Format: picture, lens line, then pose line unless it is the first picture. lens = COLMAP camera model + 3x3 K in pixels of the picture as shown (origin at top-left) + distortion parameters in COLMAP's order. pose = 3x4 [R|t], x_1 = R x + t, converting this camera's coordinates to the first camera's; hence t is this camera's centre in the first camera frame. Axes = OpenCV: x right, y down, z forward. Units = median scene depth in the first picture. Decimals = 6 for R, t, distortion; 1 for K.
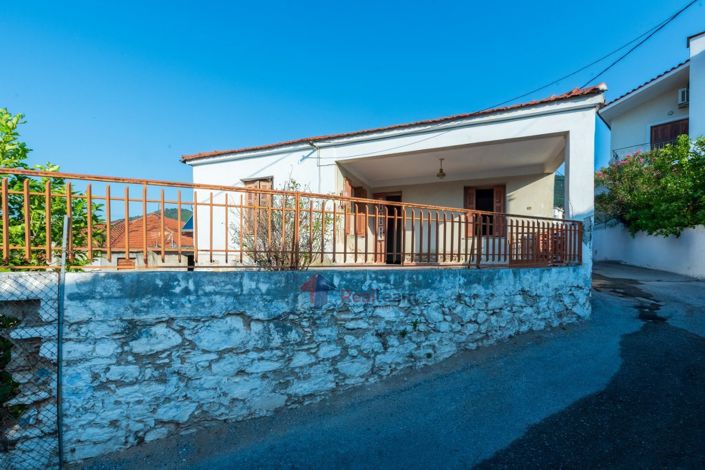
lens RADIAL K [[300.5, 0, 352.5], [0, 300.5, 261.1], [0, 0, 1]] dist [0.000246, 0.000056]
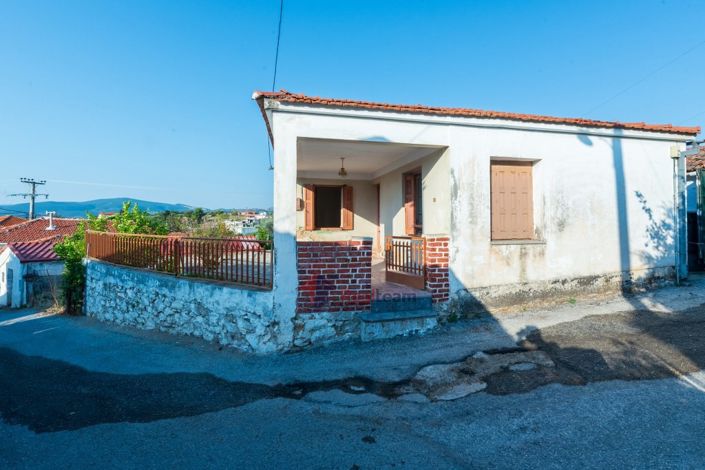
lens RADIAL K [[295.3, 0, 350.8], [0, 295.3, 226.9], [0, 0, 1]] dist [-0.000807, -0.000138]
pose [[0.563661, 0.012601, -0.825910, 1.862658], [-0.013770, 0.999888, 0.005857, -0.210549], [0.825892, 0.008071, 0.563771, 0.834084]]
